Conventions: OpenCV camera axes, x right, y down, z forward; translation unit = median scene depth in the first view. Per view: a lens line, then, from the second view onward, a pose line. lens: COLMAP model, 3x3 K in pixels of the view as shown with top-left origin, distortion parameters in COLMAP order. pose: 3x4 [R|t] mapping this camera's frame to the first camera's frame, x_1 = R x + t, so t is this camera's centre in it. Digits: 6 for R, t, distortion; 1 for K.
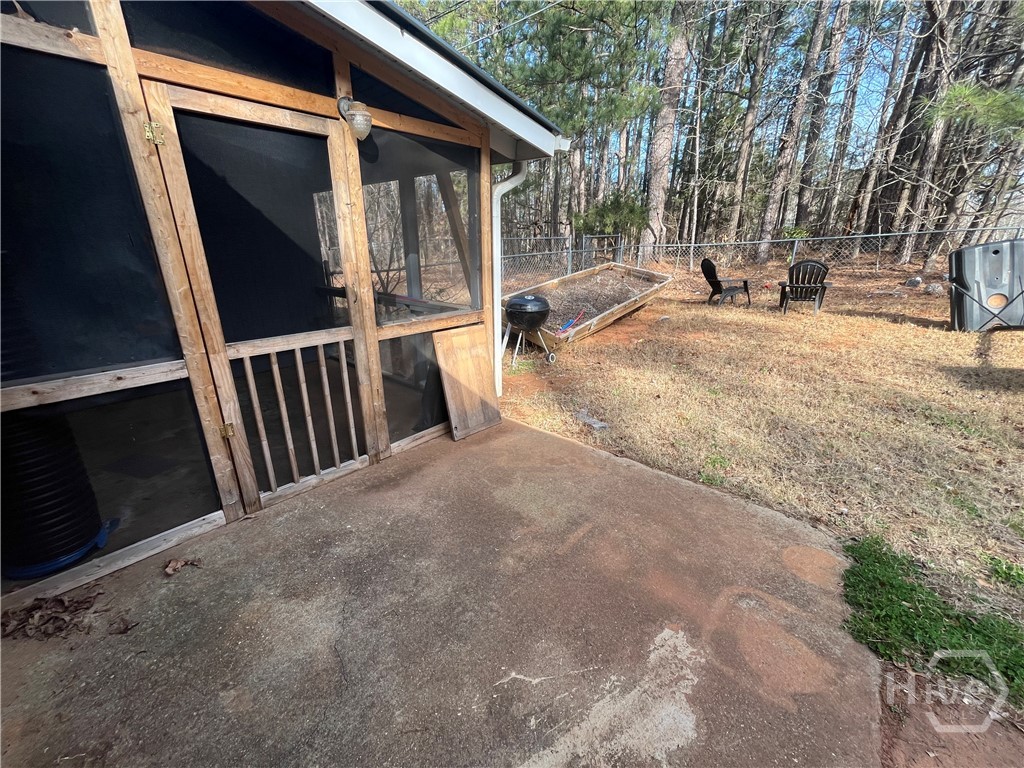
lens RADIAL K [[414.7, 0, 509.0], [0, 414.7, 384.4], [0, 0, 1]] dist [-0.001409, -0.000674]
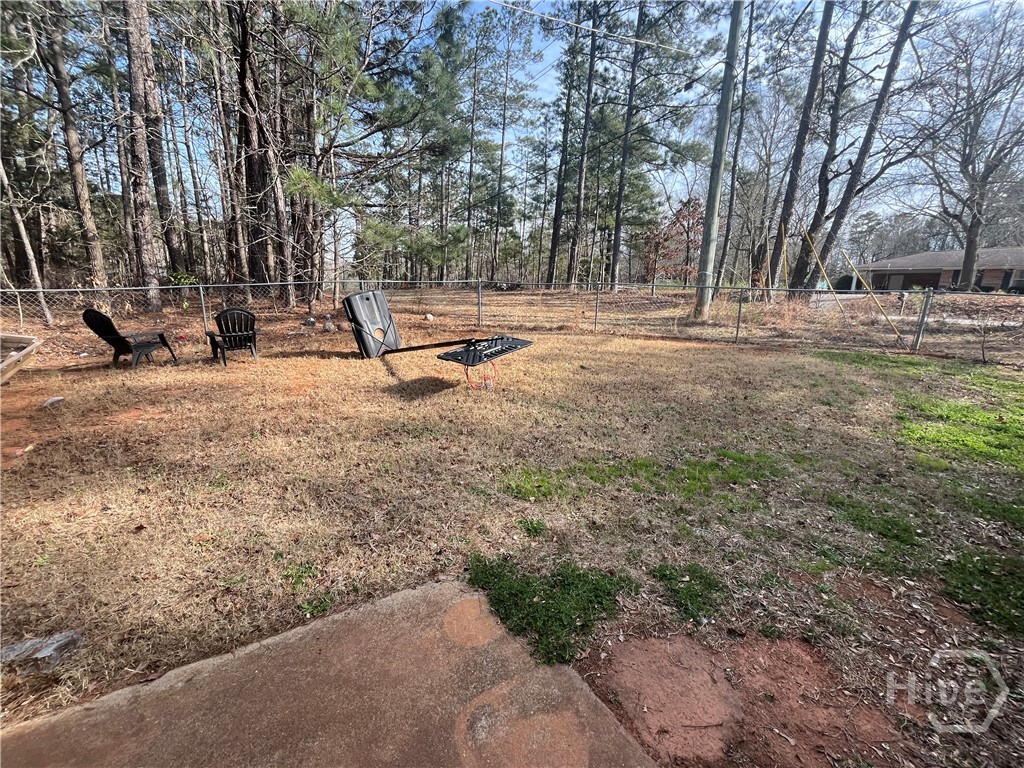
lens RADIAL K [[414.7, 0, 509.0], [0, 414.7, 384.4], [0, 0, 1]] dist [-0.001409, -0.000674]
pose [[0.300631, -0.201450, 0.932223, -0.020270], [0.291309, 0.950123, 0.111375, -0.097987], [-0.908163, 0.238083, 0.344321, 0.244634]]
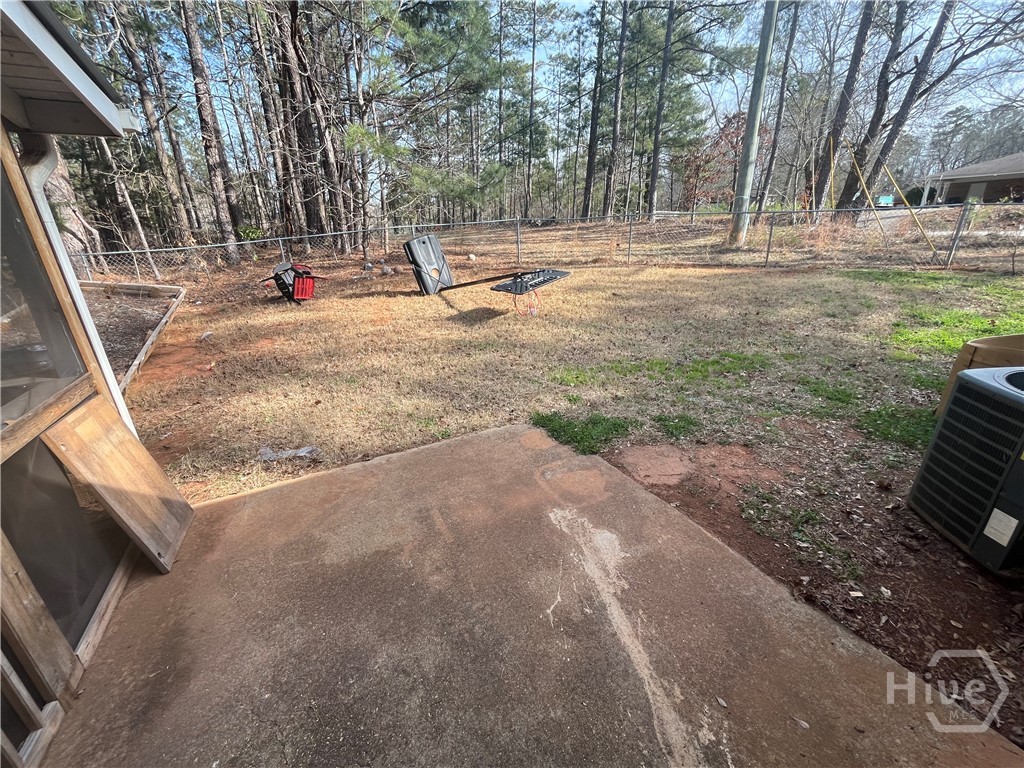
lens RADIAL K [[414.7, 0, 509.0], [0, 414.7, 384.4], [0, 0, 1]] dist [-0.001409, -0.000674]
pose [[0.371585, -0.338081, 0.864654, -0.346606], [0.334349, 0.917577, 0.215088, -0.081639], [-0.866104, 0.209173, 0.453995, 0.170382]]
